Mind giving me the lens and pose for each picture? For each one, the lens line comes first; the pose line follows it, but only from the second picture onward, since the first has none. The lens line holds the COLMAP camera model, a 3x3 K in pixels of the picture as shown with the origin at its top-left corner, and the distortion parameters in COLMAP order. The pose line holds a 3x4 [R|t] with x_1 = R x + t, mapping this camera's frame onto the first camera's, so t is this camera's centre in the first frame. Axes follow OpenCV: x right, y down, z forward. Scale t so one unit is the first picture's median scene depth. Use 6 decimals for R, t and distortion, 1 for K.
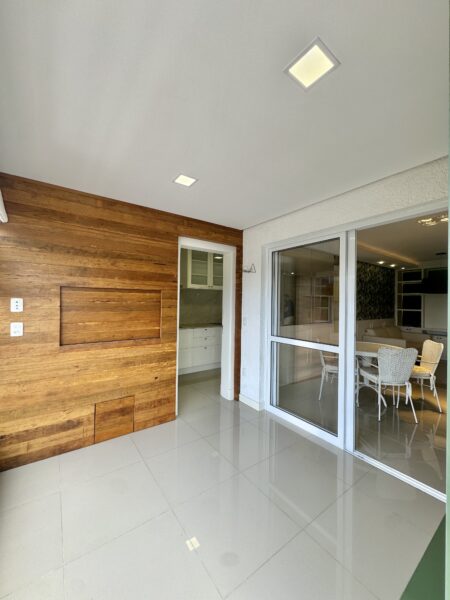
lens RADIAL K [[240.1, 0, 225.0], [0, 240.1, 300.0], [0, 0, 1]] dist [-0.000949, -0.000029]
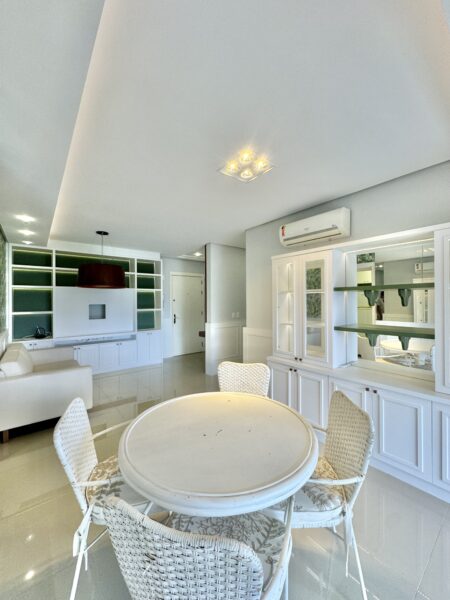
lens RADIAL K [[240.1, 0, 225.0], [0, 240.1, 300.0], [0, 0, 1]] dist [-0.000949, -0.000029]
pose [[-0.054821, -0.005510, 0.998481, 0.170026], [-0.000378, 0.999985, 0.005498, 0.006433], [-0.998496, -0.000076, -0.054822, 0.707518]]
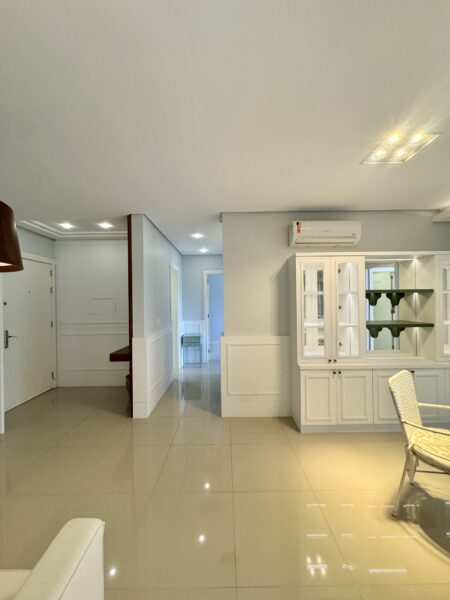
lens RADIAL K [[240.1, 0, 225.0], [0, 240.1, 300.0], [0, 0, 1]] dist [-0.000949, -0.000029]
pose [[-0.812169, -0.002319, 0.583418, 0.556336], [0.000167, 0.999991, 0.004207, 0.004476], [-0.583422, 0.003514, -0.812161, 1.066342]]
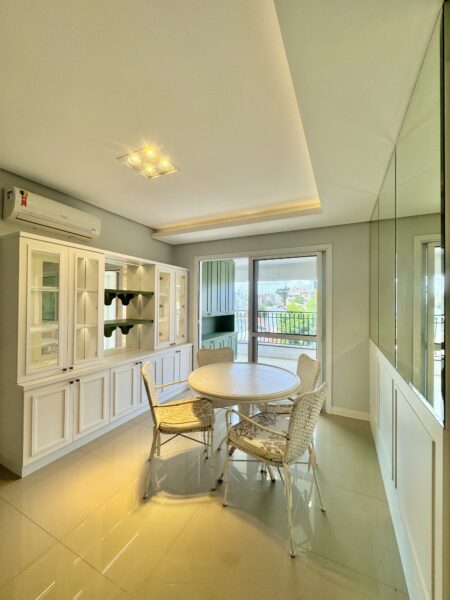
lens RADIAL K [[240.1, 0, 225.0], [0, 240.1, 300.0], [0, 0, 1]] dist [-0.000949, -0.000029]
pose [[-0.881942, -0.027108, -0.470577, 0.624228], [-0.019786, 0.999594, -0.020501, 0.013846], [0.470942, -0.008770, -0.882121, 1.038247]]
